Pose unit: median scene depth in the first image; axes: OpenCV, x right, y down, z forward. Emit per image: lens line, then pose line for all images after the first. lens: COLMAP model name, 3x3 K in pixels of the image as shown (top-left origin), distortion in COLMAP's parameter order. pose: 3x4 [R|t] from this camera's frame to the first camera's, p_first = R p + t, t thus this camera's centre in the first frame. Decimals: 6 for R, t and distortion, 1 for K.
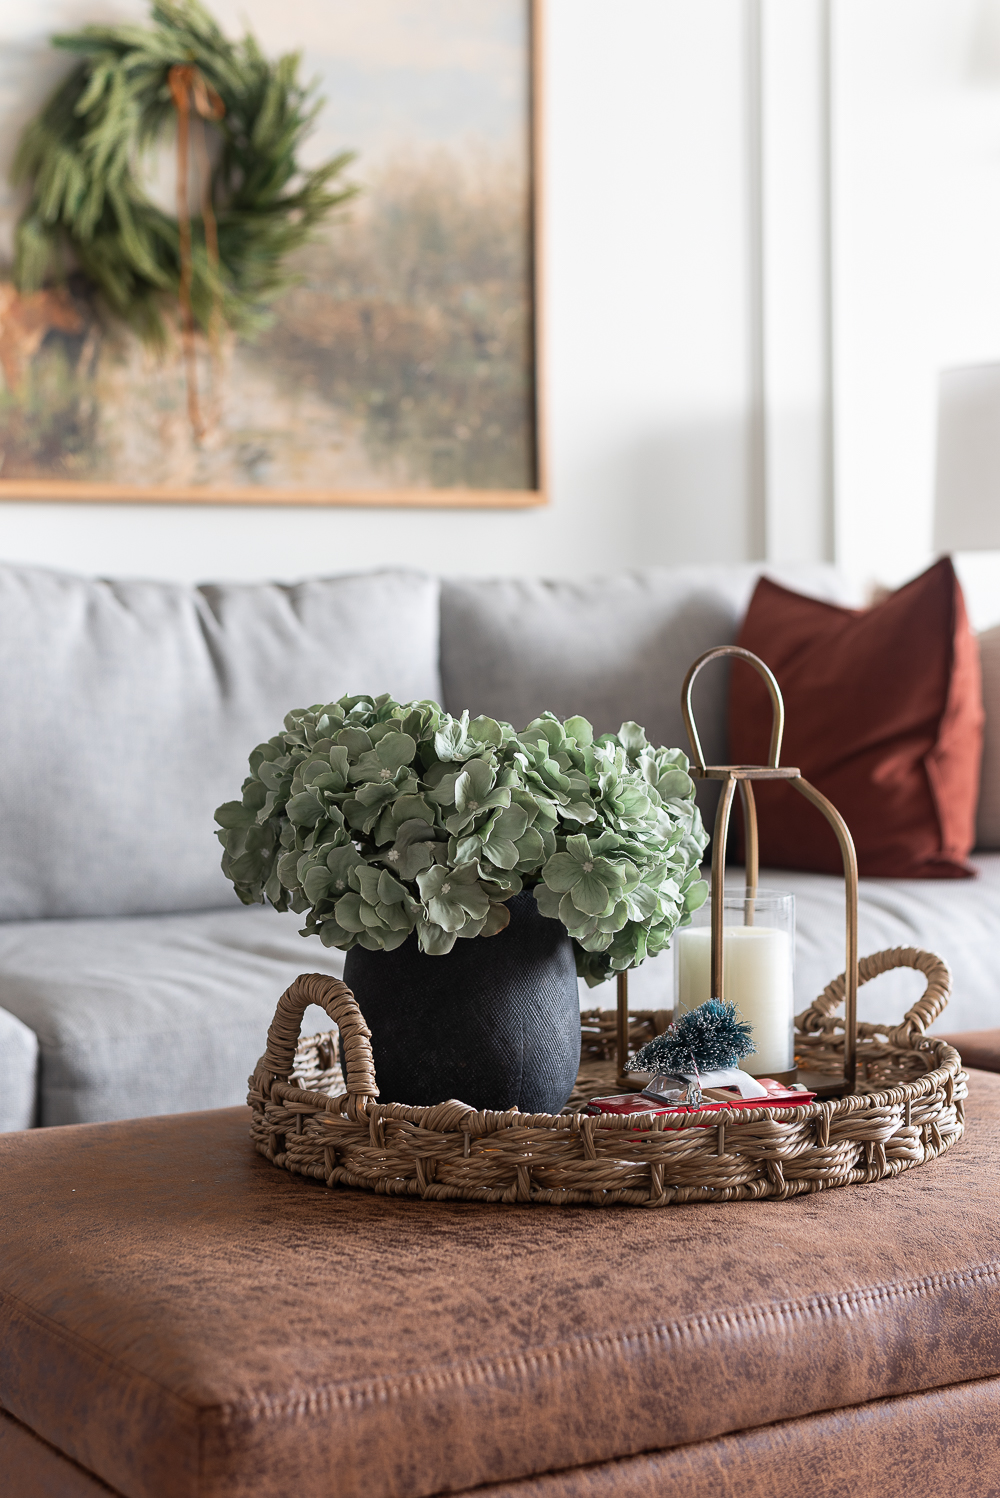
lens RADIAL K [[2528.3, 0, 498.6], [0, 2528.3, 788.9], [0, 0, 1]] dist [0.010670, -0.113028]
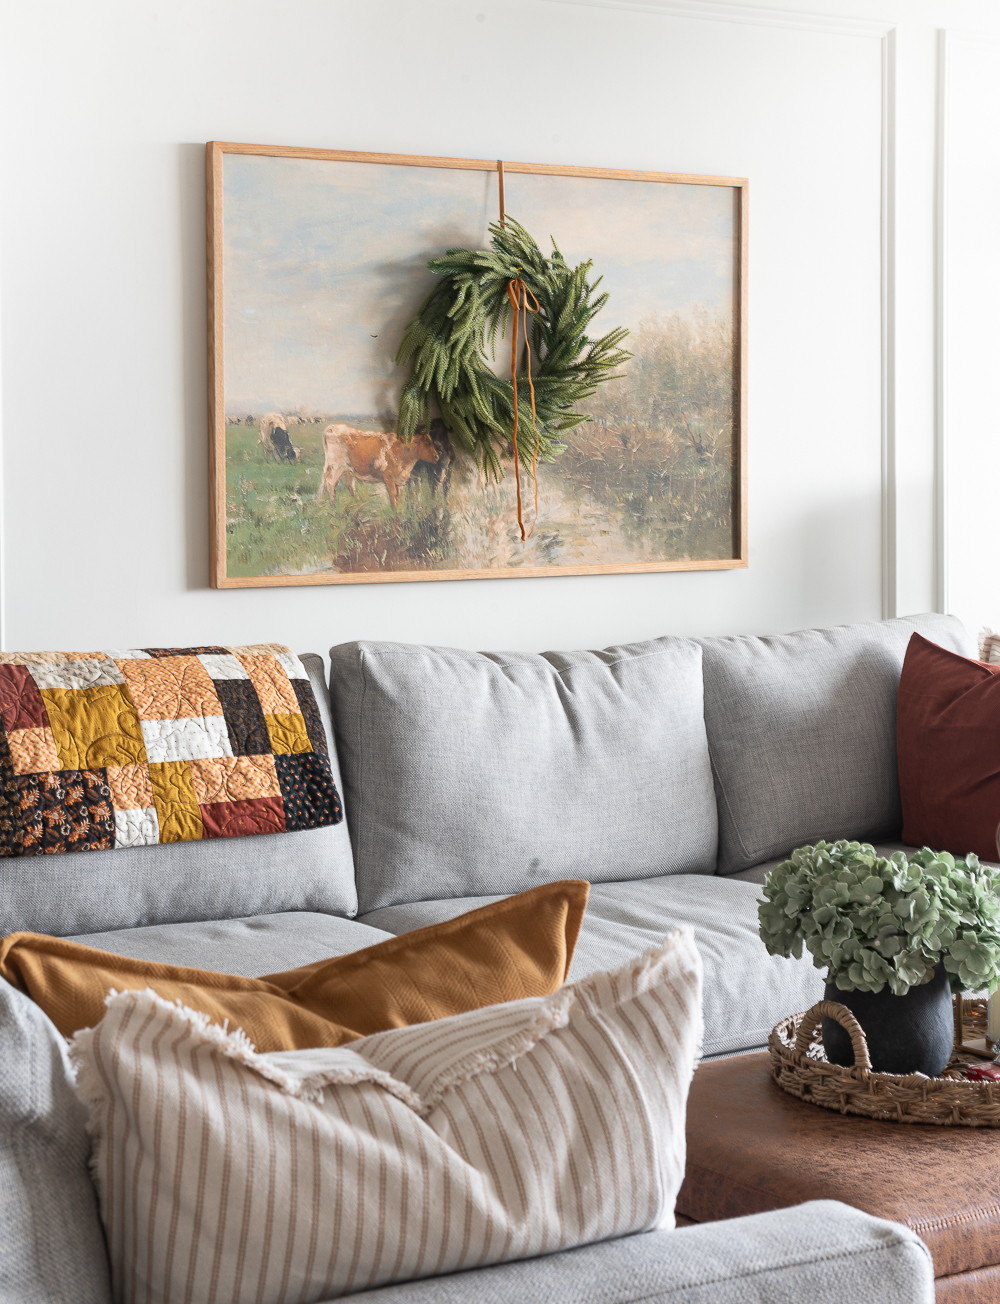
lens RADIAL K [[2494.4, 0, 500.9], [0, 2494.4, 571.9], [0, 0, 1]] dist [0.007103, -0.036783]
pose [[0.999561, 0.007625, 0.028615, -0.193713], [-0.007285, 0.999902, -0.011963, -0.116752], [-0.028703, 0.011749, 0.999519, -0.454173]]
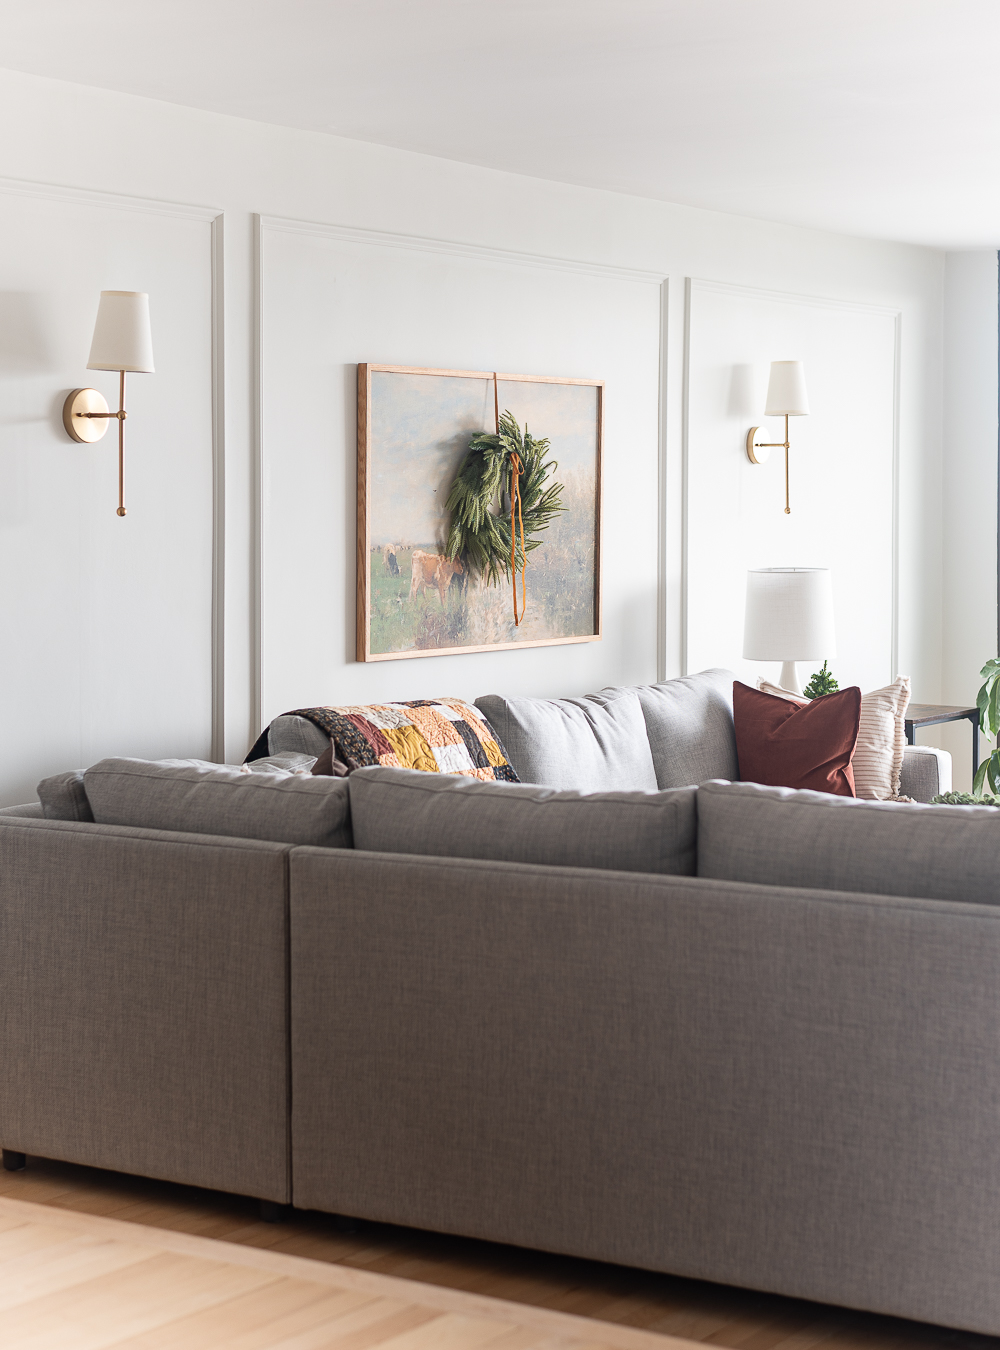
lens RADIAL K [[2544.0, 0, 500.0], [0, 2544.0, 675.0], [0, 0, 1]] dist [-0.021100, 0.019974]
pose [[0.906160, -0.013796, 0.422711, -1.184084], [0.009959, 0.999887, 0.011283, -0.136522], [-0.422818, -0.006014, 0.906195, -1.076532]]
